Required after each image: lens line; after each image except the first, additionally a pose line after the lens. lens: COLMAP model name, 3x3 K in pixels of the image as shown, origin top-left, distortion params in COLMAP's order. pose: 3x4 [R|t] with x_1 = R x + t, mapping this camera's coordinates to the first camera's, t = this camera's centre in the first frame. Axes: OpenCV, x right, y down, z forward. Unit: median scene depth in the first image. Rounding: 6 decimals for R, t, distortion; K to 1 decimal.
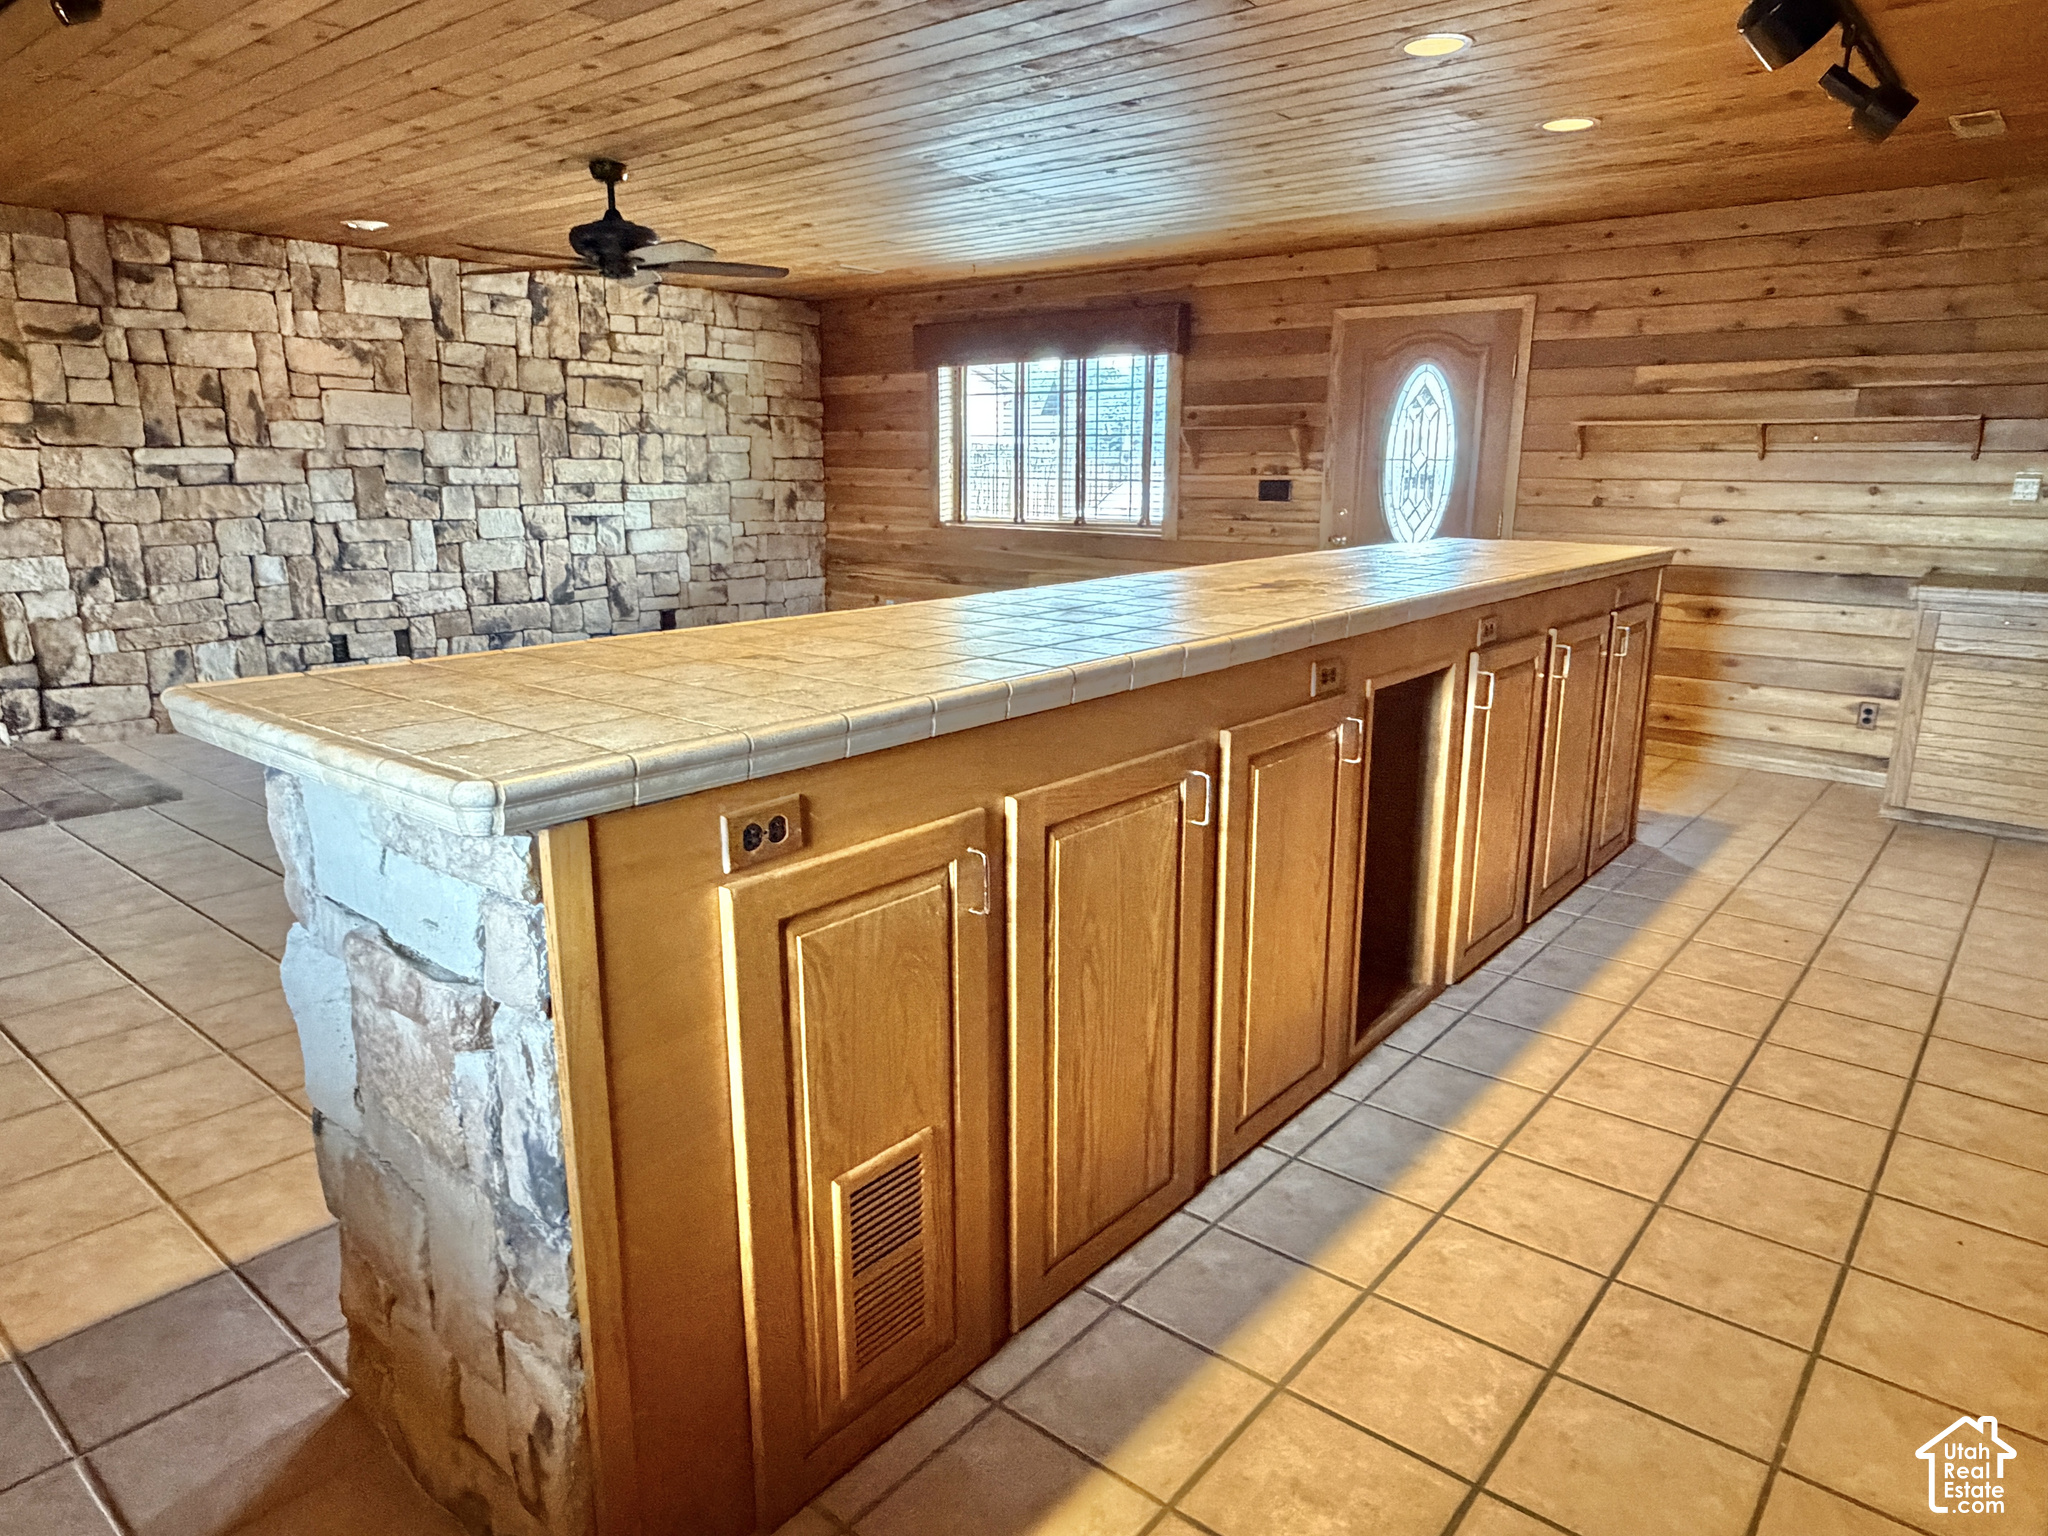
lens RADIAL K [[1291.4, 0, 1024.5], [0, 1291.4, 776.4], [0, 0, 1]] dist [0.003301, -0.001028]
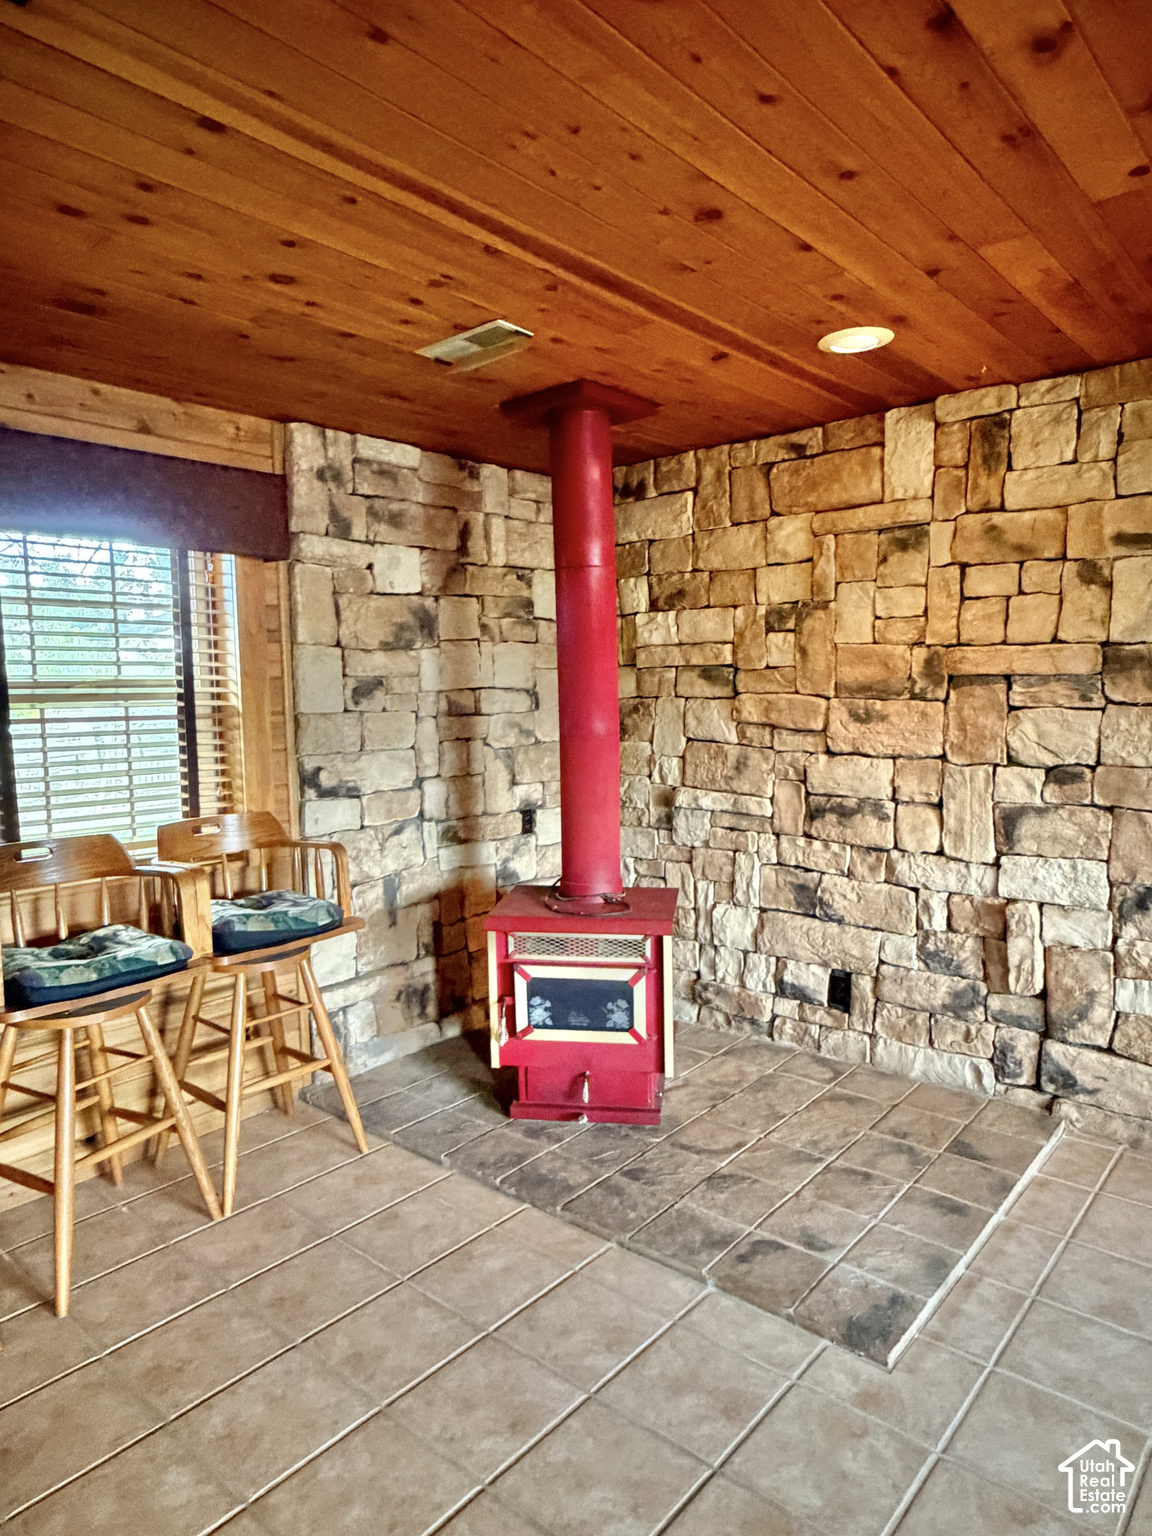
lens RADIAL K [[968.6, 0, 576.0], [0, 968.6, 768.0], [0, 0, 1]] dist [0.003301, -0.001028]
pose [[-0.018641, 0.081363, -0.996510, -0.209308], [-0.223506, 0.971122, 0.083471, -0.176281], [0.974524, 0.224282, 0.000082, 0.636785]]
